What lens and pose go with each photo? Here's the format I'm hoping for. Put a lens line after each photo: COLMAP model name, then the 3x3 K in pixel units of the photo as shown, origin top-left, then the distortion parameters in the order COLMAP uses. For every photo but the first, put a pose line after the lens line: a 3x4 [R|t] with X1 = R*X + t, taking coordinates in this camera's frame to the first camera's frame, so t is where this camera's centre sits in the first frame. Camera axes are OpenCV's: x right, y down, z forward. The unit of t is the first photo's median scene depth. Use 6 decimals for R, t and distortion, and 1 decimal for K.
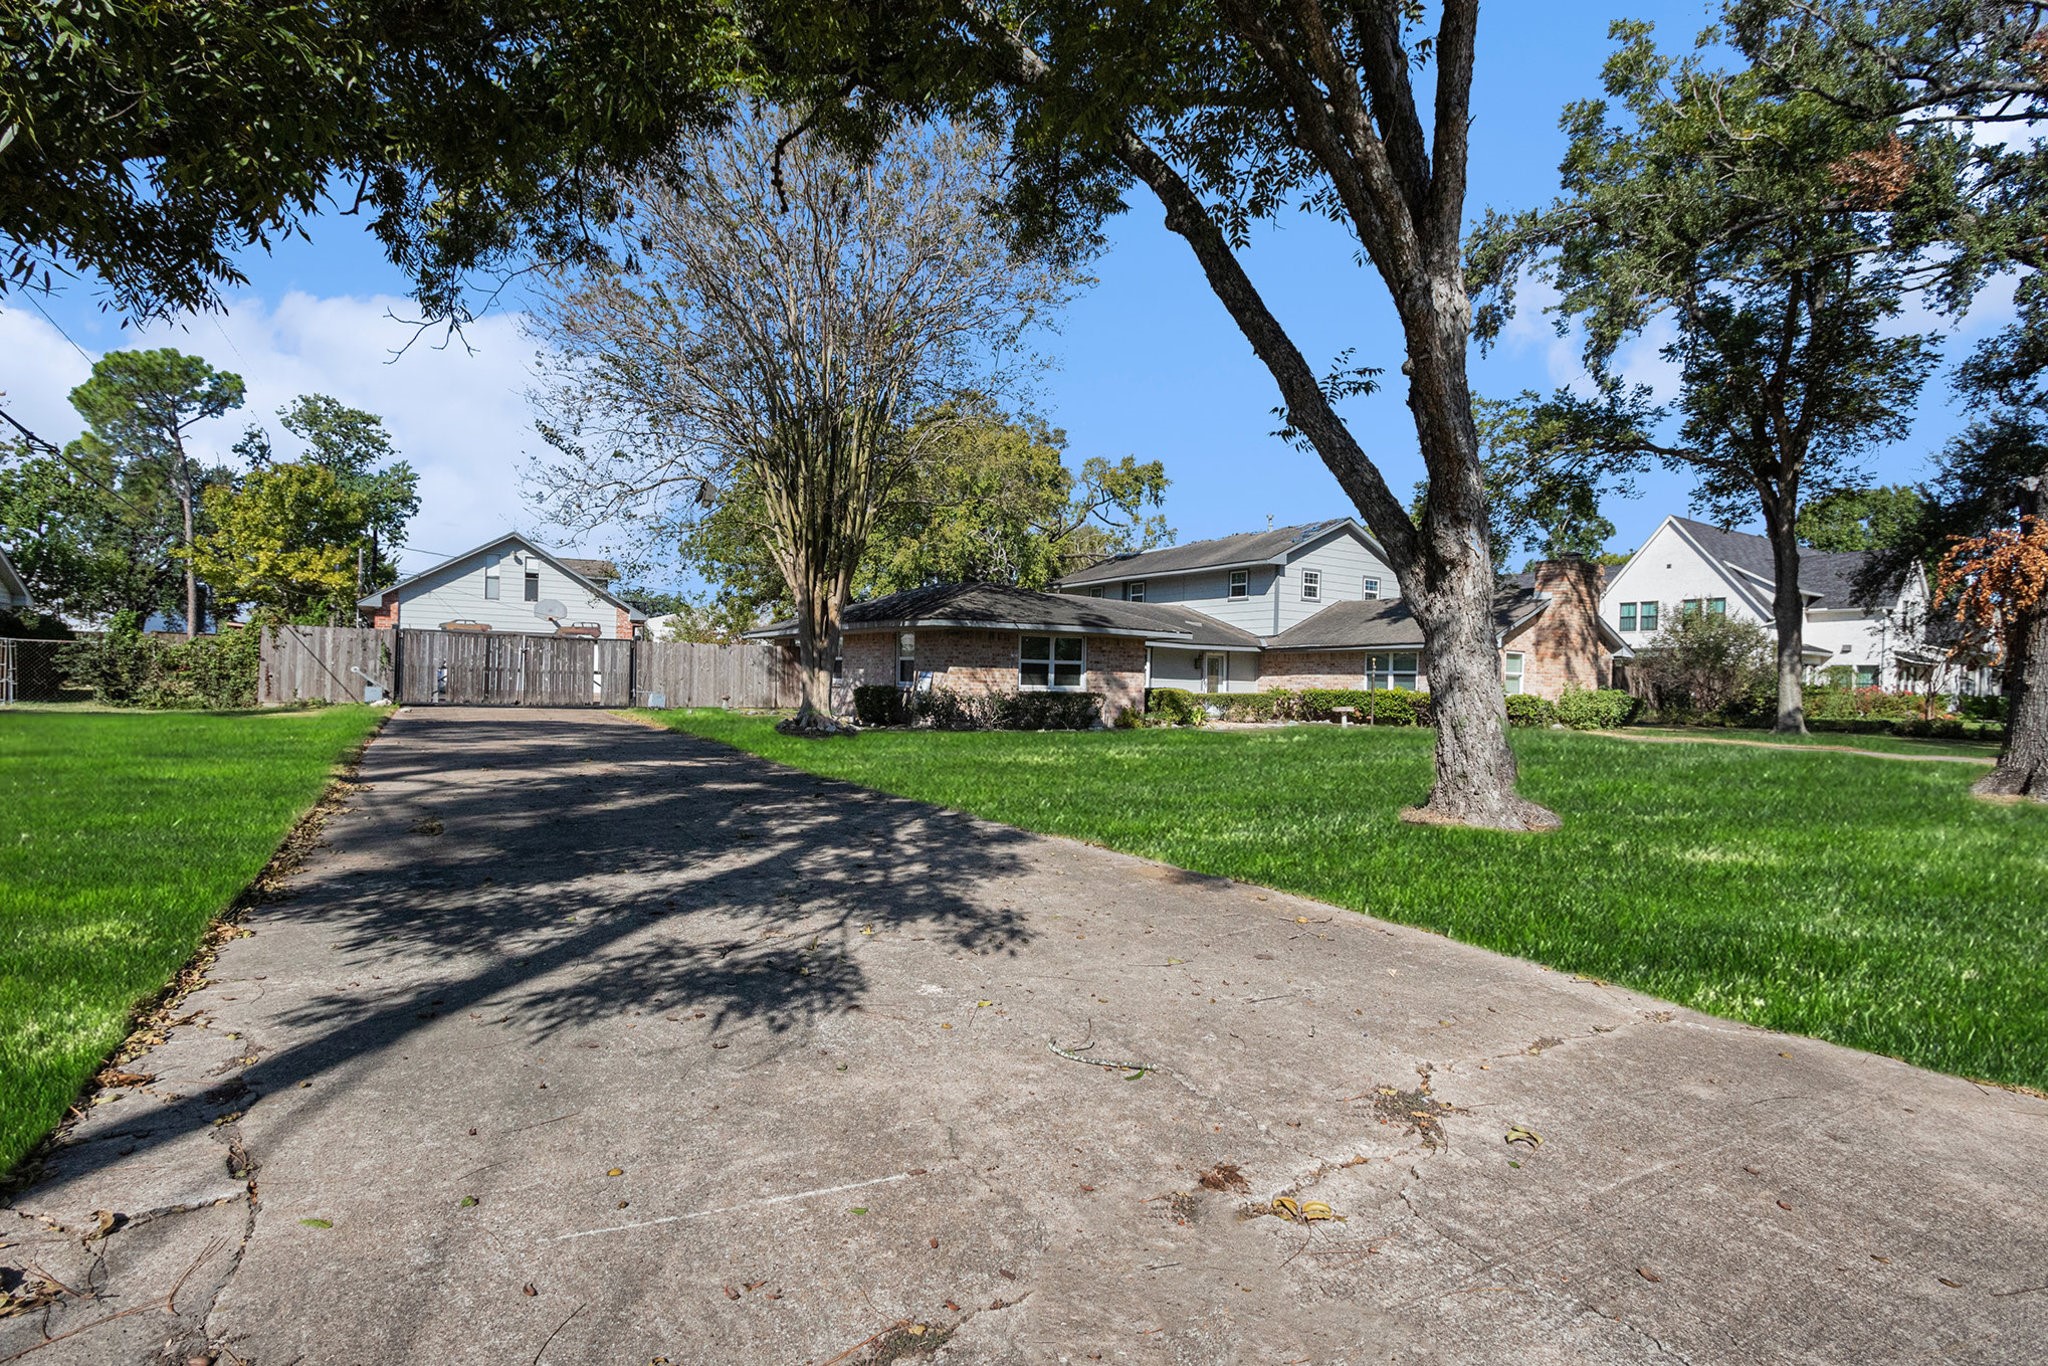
lens RADIAL K [[940.6, 0, 1023.4], [0, 940.6, 675.2], [0, 0, 1]] dist [-0.000824, 0.000102]
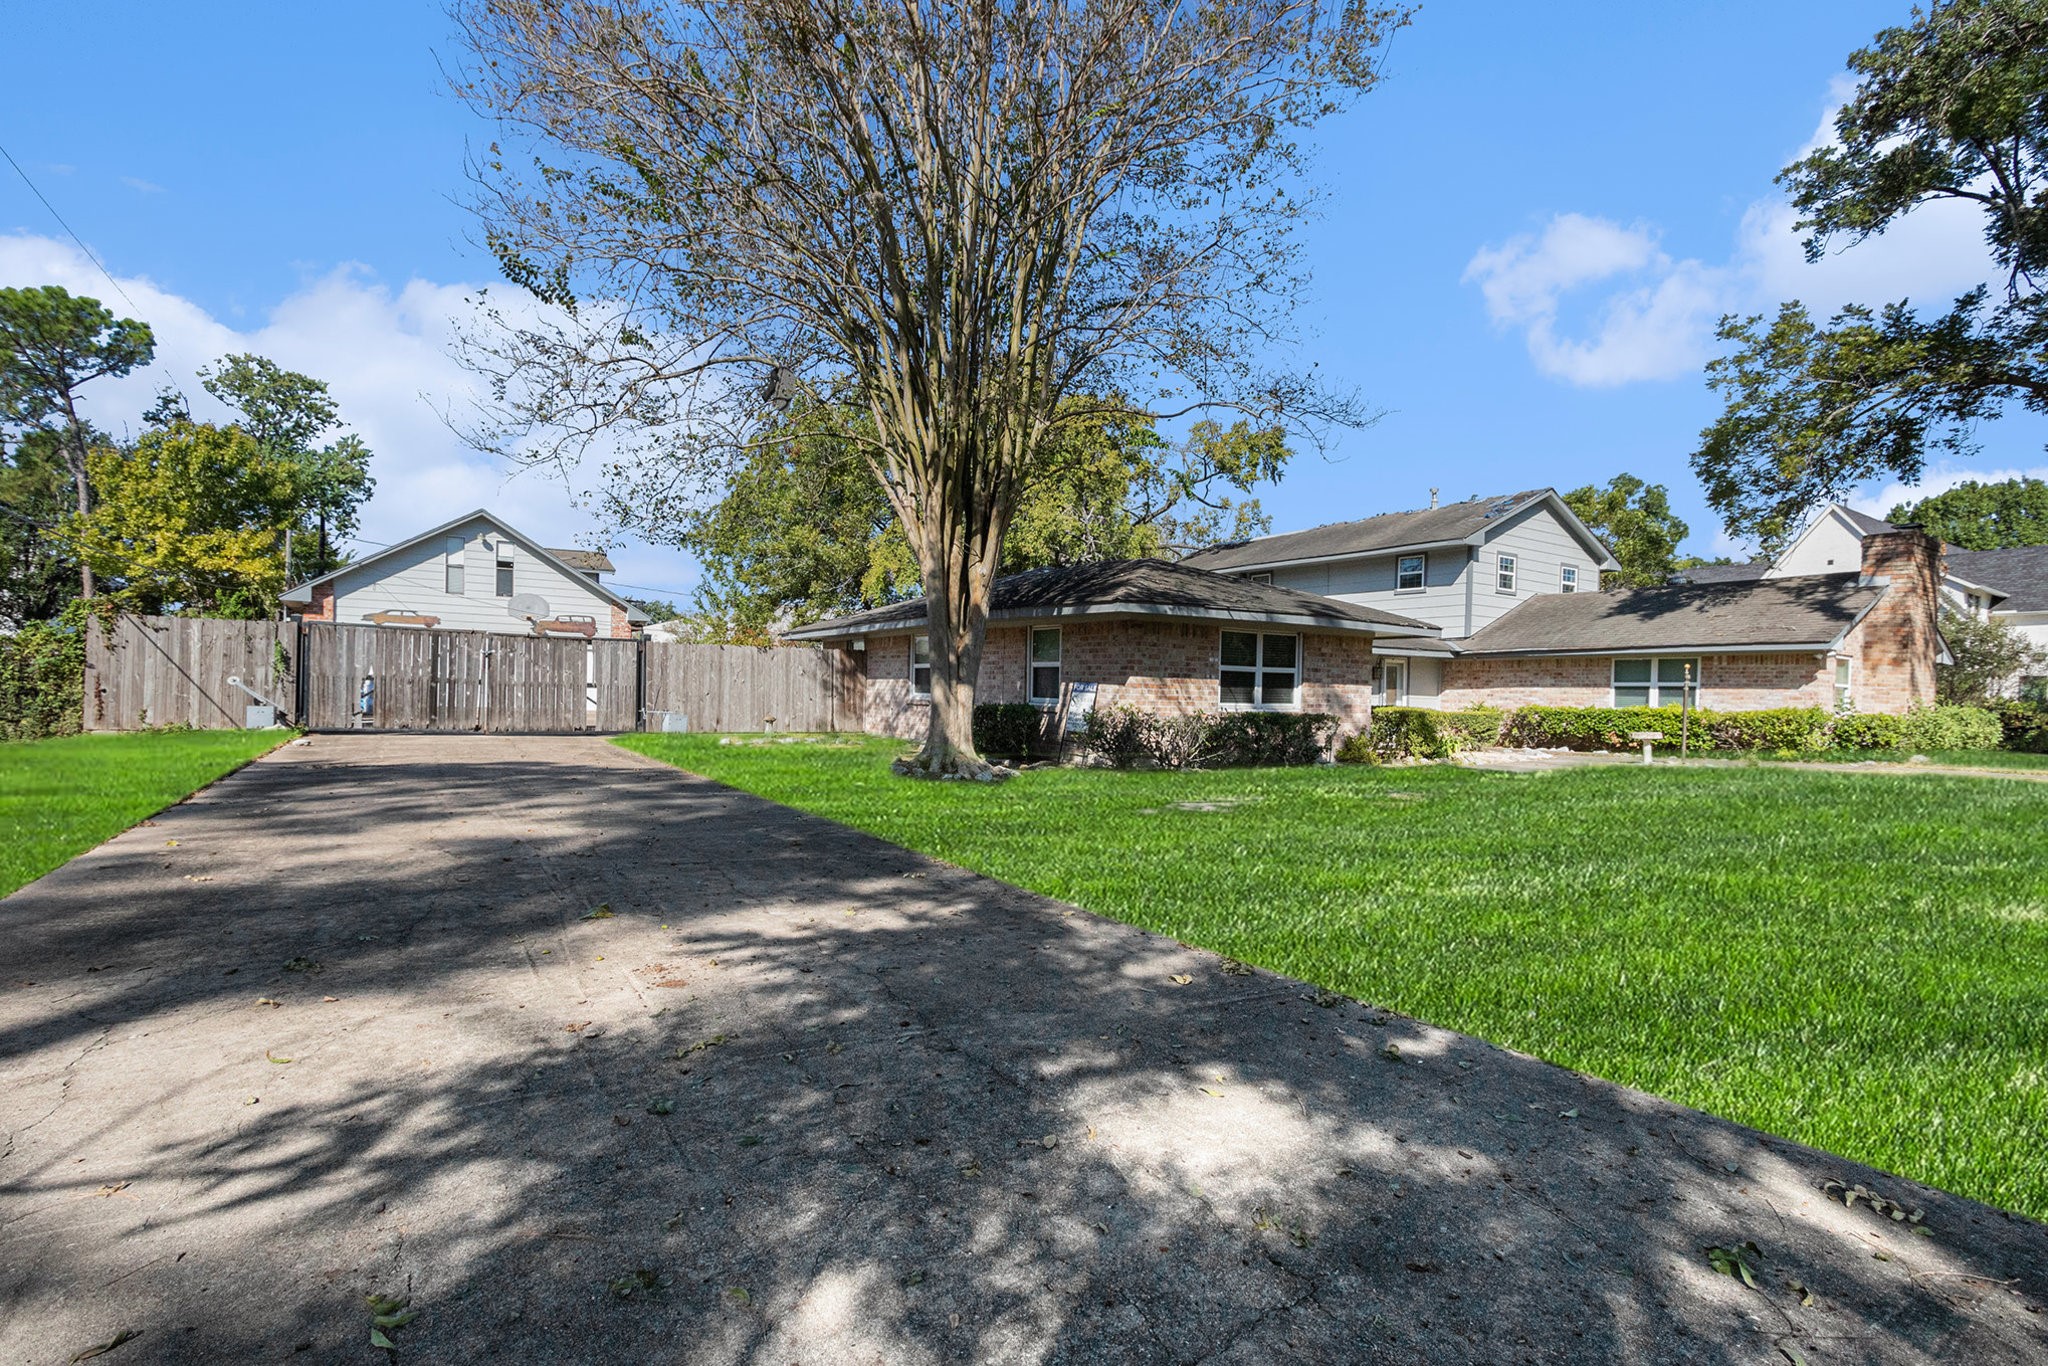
lens RADIAL K [[940.6, 0, 1032.6], [0, 940.6, 694.5], [0, 0, 1]] dist [-0.000824, 0.000102]
pose [[0.999765, -0.000468, 0.021668, -0.130900], [0.000294, 0.999968, 0.008016, -0.001239], [-0.021671, -0.008008, 0.999733, 0.272618]]
